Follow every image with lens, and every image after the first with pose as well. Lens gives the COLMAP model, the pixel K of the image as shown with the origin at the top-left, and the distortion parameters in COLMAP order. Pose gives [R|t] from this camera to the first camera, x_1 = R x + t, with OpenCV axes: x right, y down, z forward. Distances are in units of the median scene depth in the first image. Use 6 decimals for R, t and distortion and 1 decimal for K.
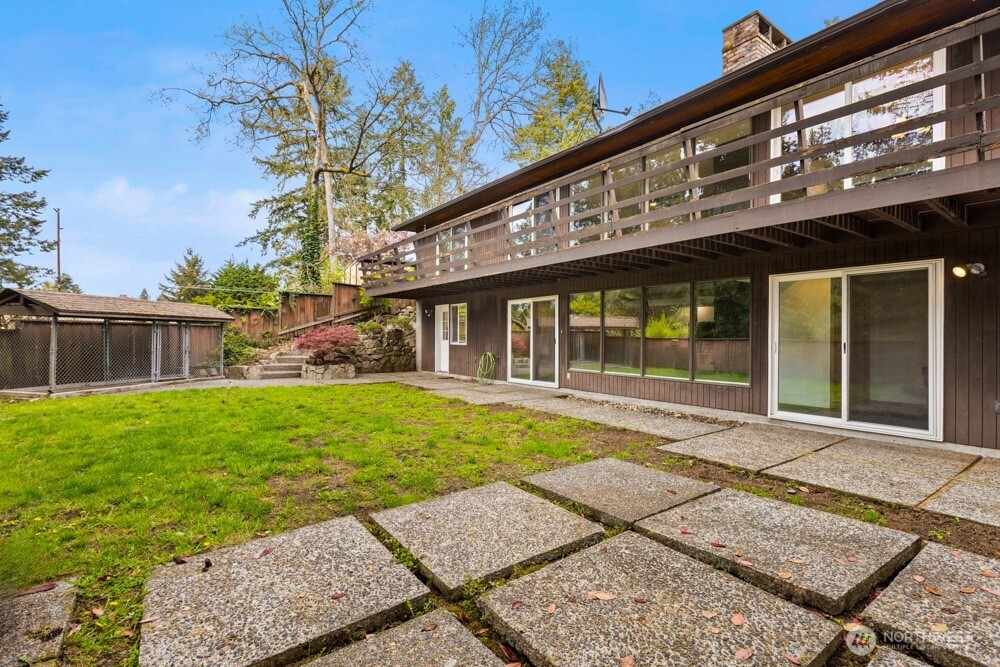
lens RADIAL K [[454.2, 0, 502.0], [0, 454.2, 339.3], [0, 0, 1]] dist [0.001596, -0.000520]
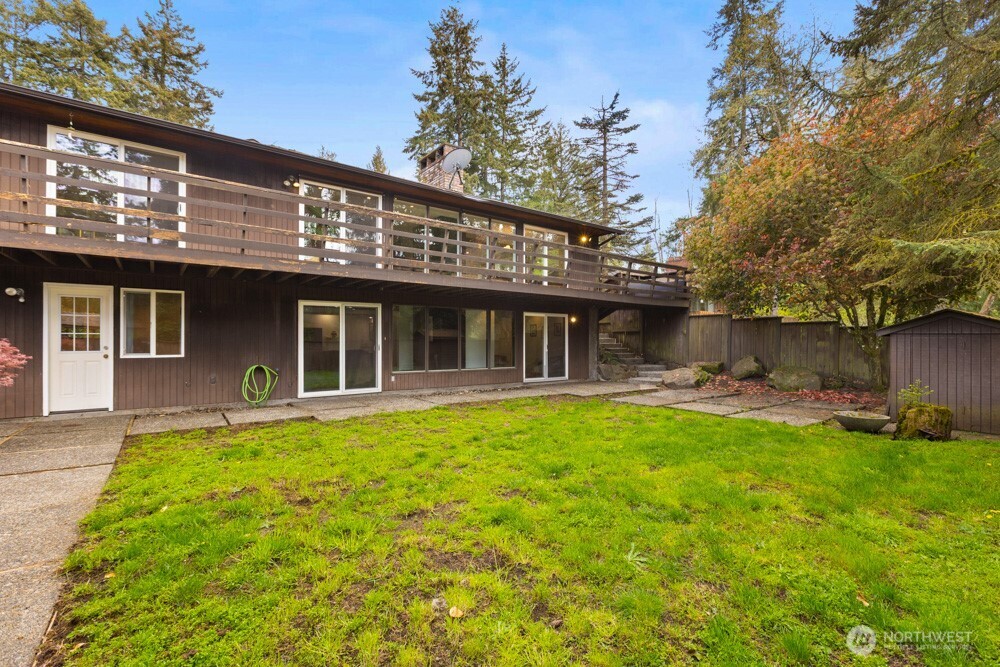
lens RADIAL K [[454.2, 0, 473.6], [0, 454.2, 338.1], [0, 0, 1]] dist [0.001596, -0.000520]
pose [[0.019184, 0.000034, 0.999816, -0.715736], [0.004597, 0.999989, -0.000122, -0.012275], [-0.999805, 0.004598, 0.019184, 0.593067]]
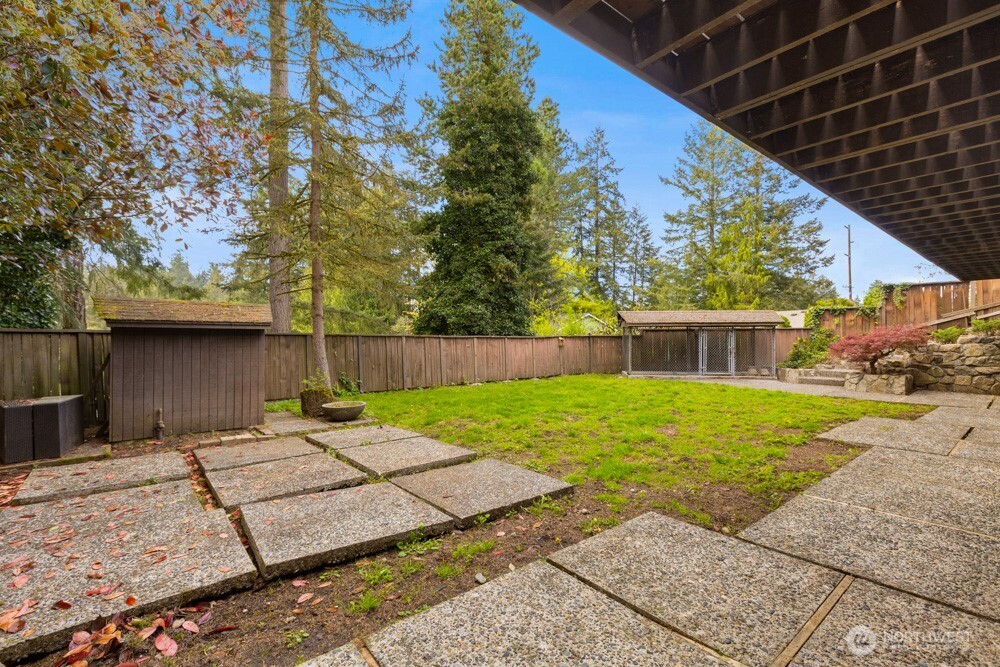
lens RADIAL K [[454.2, 0, 493.9], [0, 454.2, 335.6], [0, 0, 1]] dist [0.001596, -0.000520]
pose [[0.040093, -0.009621, -0.999150, 0.394106], [-0.003254, 0.999947, -0.009760, -0.002049], [0.999191, 0.003643, 0.040060, 0.303136]]
